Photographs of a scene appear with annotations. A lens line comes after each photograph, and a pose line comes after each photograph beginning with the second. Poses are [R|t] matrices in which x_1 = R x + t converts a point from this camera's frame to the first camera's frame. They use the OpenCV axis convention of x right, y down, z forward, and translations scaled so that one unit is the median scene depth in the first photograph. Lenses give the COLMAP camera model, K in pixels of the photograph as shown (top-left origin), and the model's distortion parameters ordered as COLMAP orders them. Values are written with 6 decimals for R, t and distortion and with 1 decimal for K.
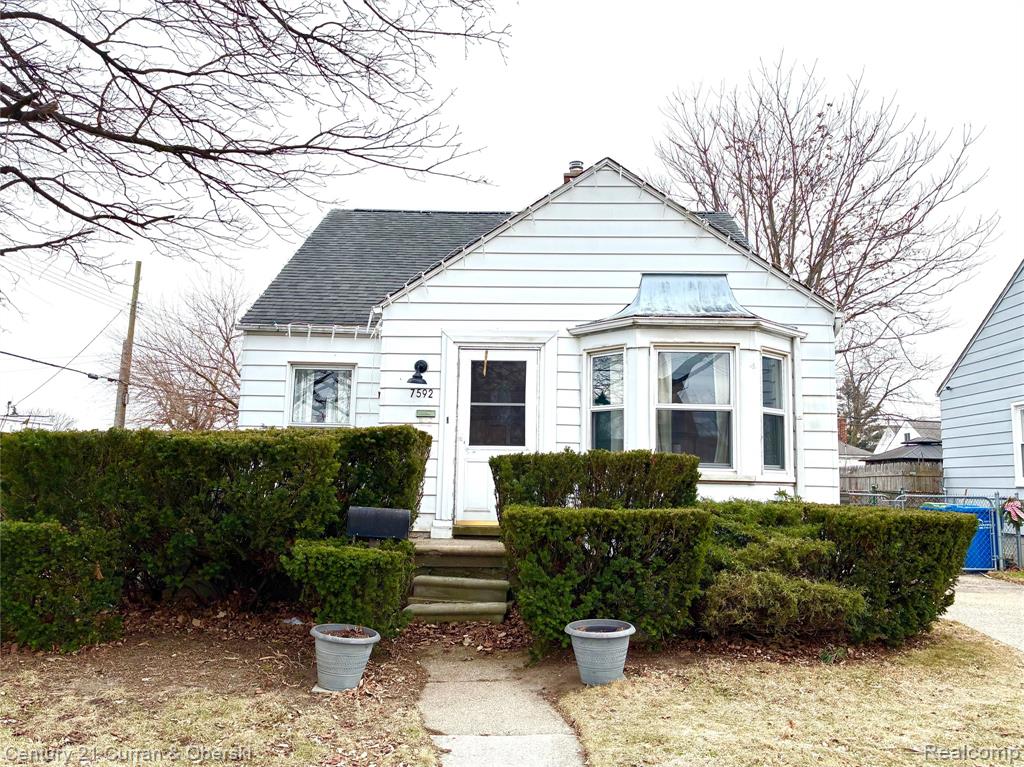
lens RADIAL K [[783.2, 0, 513.4], [0, 783.2, 375.5], [0, 0, 1]] dist [0.012054, -0.002000]
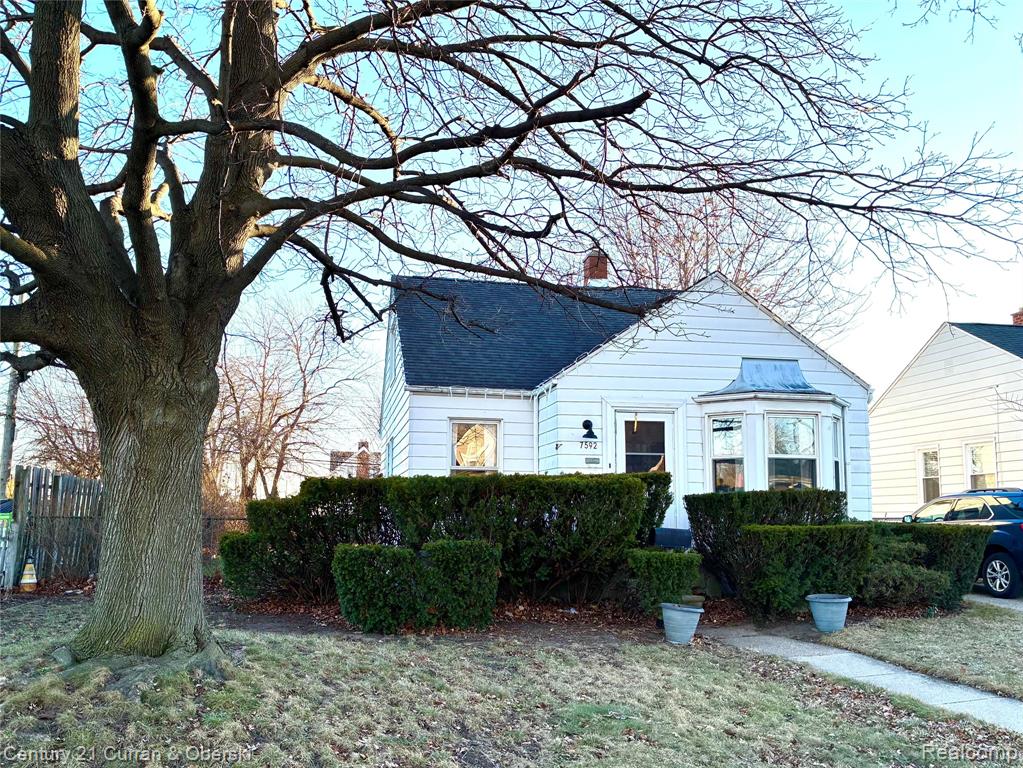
lens RADIAL K [[810.7, 0, 481.2], [0, 810.7, 427.8], [0, 0, 1]] dist [0.004209, -0.005434]
pose [[0.977989, 0.005310, 0.208590, -0.581445], [-0.011230, 0.999567, 0.027207, -0.041621], [-0.208355, -0.028950, 0.977625, -0.296418]]
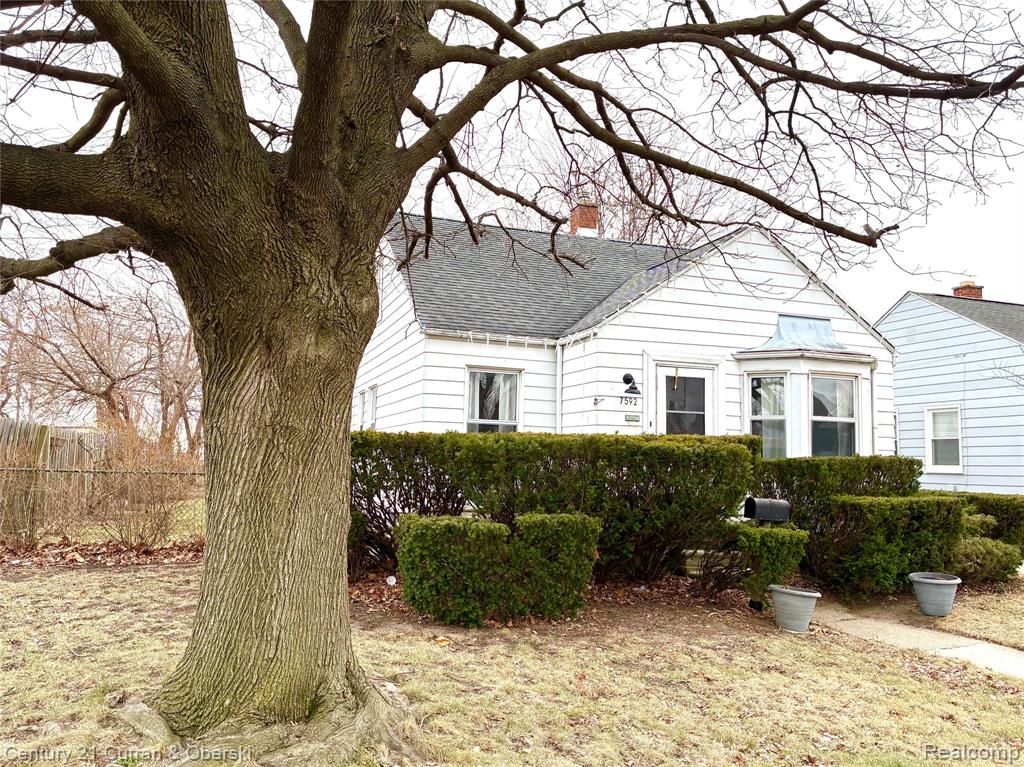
lens RADIAL K [[763.6, 0, 484.3], [0, 763.6, 380.9], [0, 0, 1]] dist [0.001437, 0.000339]
pose [[0.935877, 0.037425, 0.350332, -0.743917], [-0.049383, 0.998461, 0.025257, -0.027399], [-0.348848, -0.040938, 0.936285, -0.025212]]
